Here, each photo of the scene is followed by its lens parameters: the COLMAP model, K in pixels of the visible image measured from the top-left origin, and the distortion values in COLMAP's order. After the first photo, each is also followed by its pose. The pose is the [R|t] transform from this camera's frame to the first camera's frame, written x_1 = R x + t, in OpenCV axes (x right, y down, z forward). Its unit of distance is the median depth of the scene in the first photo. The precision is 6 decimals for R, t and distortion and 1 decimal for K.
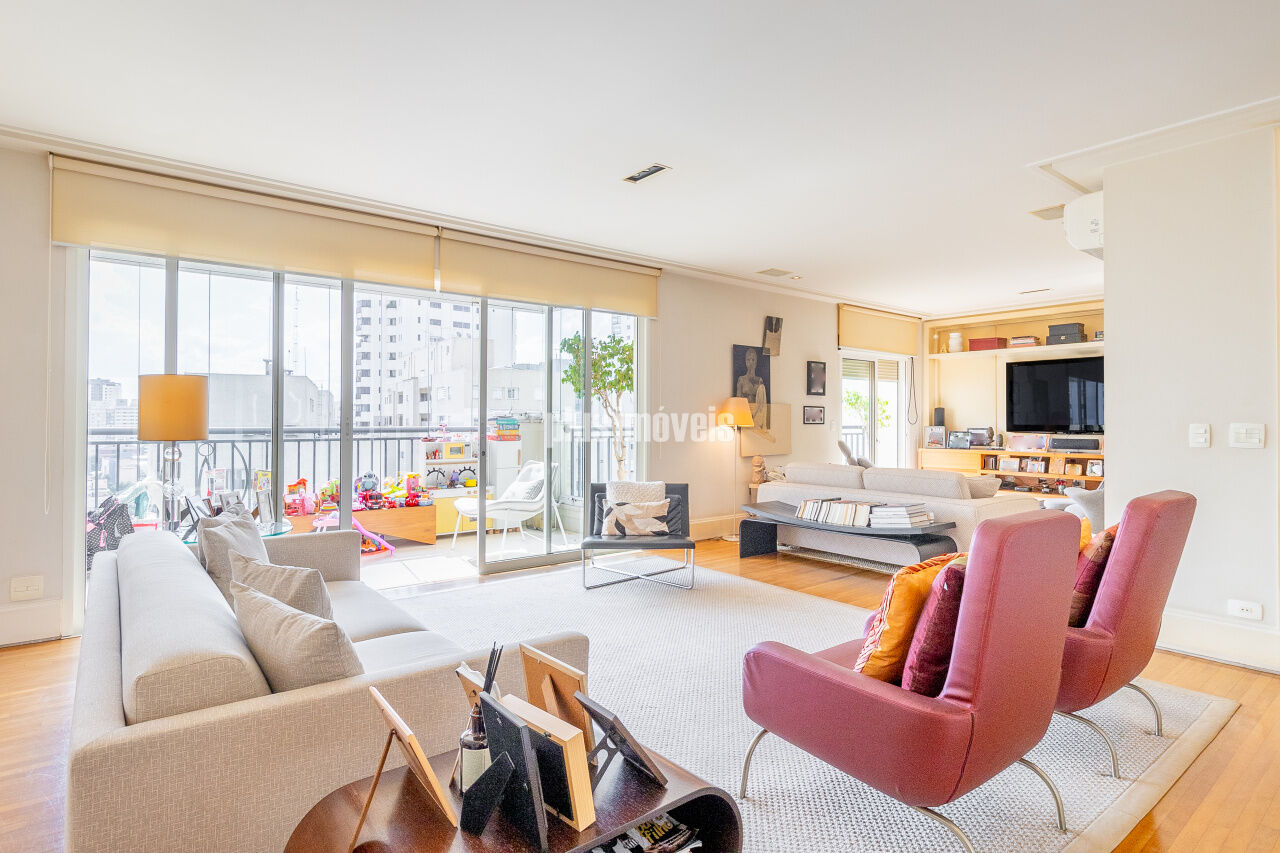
lens RADIAL K [[669.6, 0, 644.6], [0, 669.6, 421.6], [0, 0, 1]] dist [0.004228, 0.000447]
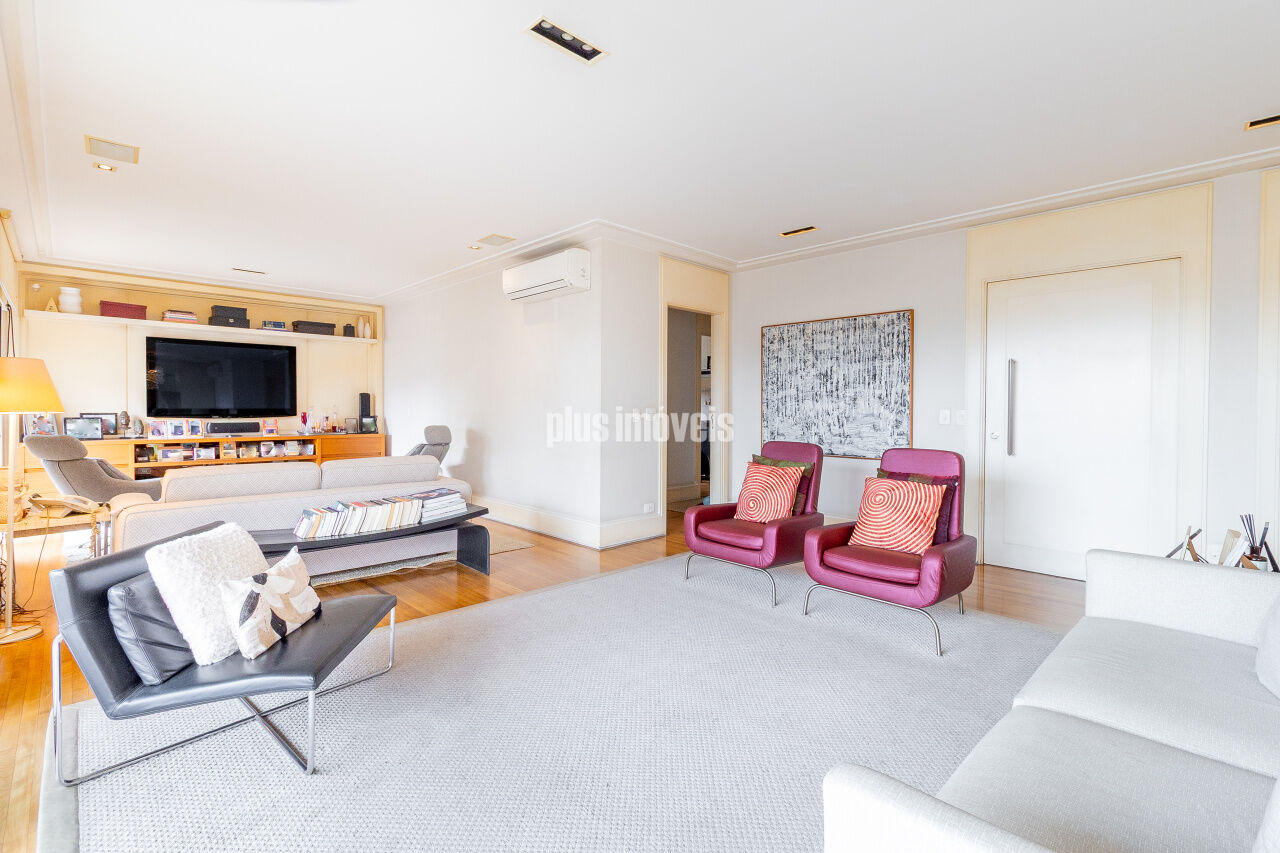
lens RADIAL K [[584.6, 0, 635.6], [0, 584.6, 422.5], [0, 0, 1]] dist [0.000671, 0.000440]
pose [[-0.092288, -0.026554, 0.995378, -0.302450], [-0.004284, 0.999646, 0.026271, -0.000098], [-0.995723, -0.001840, -0.092369, 0.499504]]
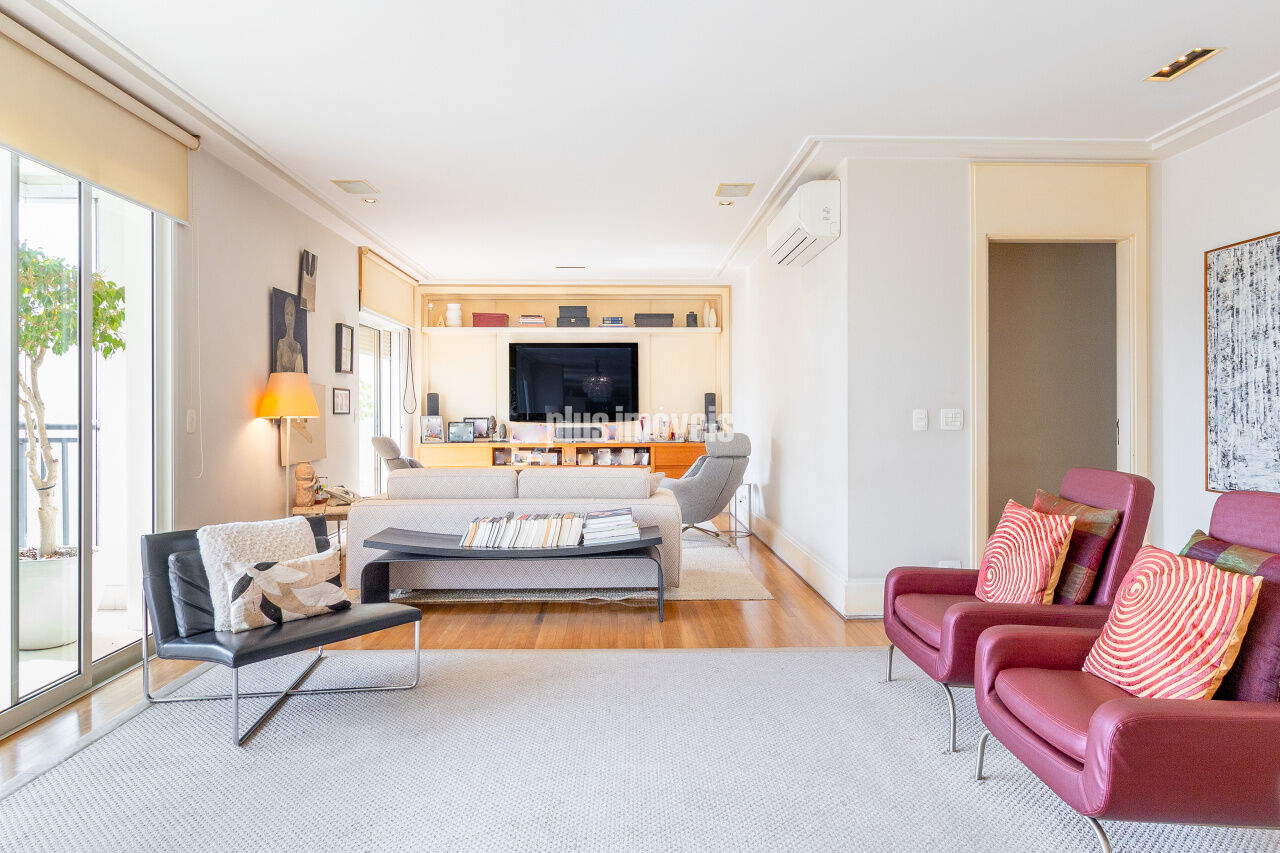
lens RADIAL K [[809.4, 0, 638.7], [0, 809.4, 422.2], [0, 0, 1]] dist [0.002102, -0.002143]
pose [[0.606159, -0.015621, 0.795190, -0.234291], [0.004926, 0.999862, 0.015886, 0.000216], [-0.795328, -0.005713, 0.606152, 0.242681]]
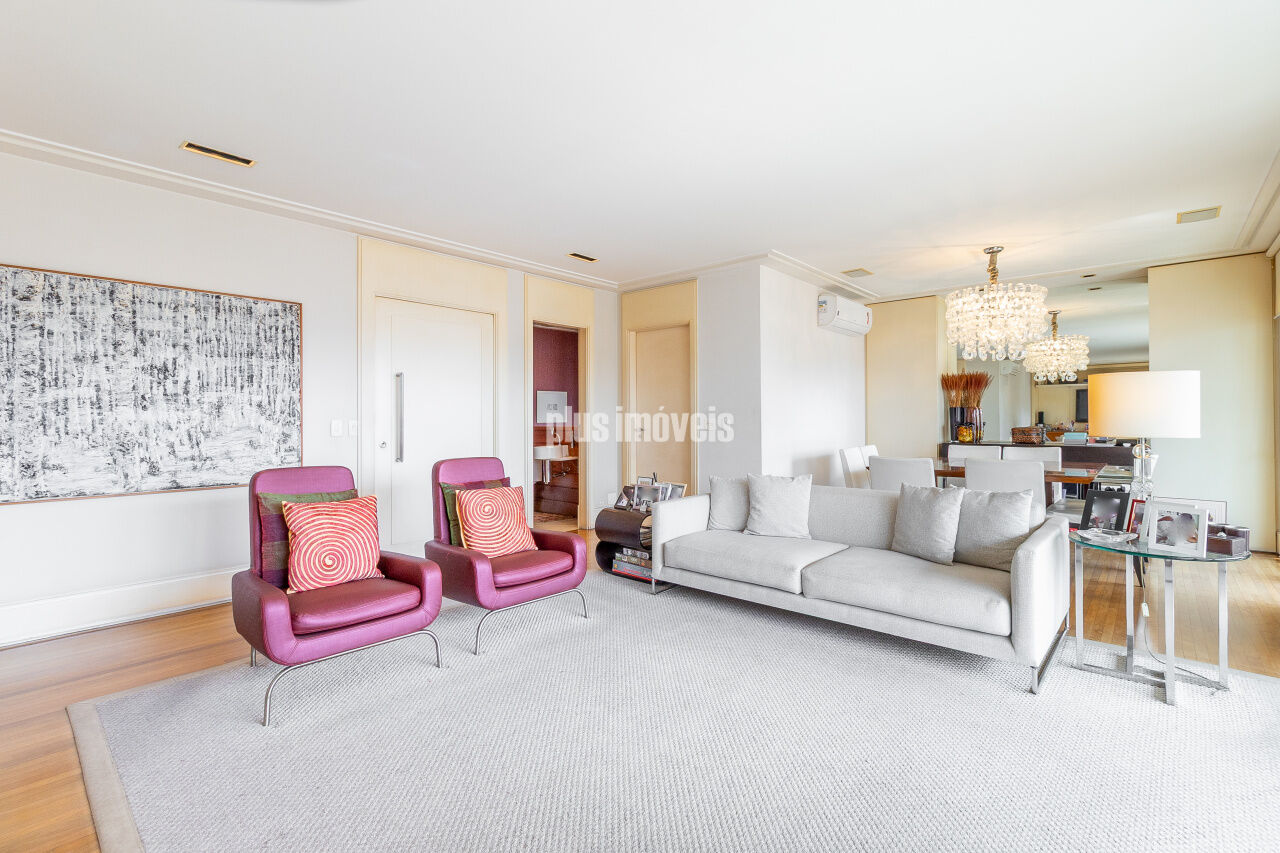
lens RADIAL K [[584.6, 0, 634.6], [0, 584.6, 422.6], [0, 0, 1]] dist [0.000671, 0.000440]
pose [[-0.988057, 0.011123, -0.153688, 0.069837], [0.011670, 0.999928, -0.002656, 0.007986], [0.153647, -0.004418, -0.988116, 0.717973]]
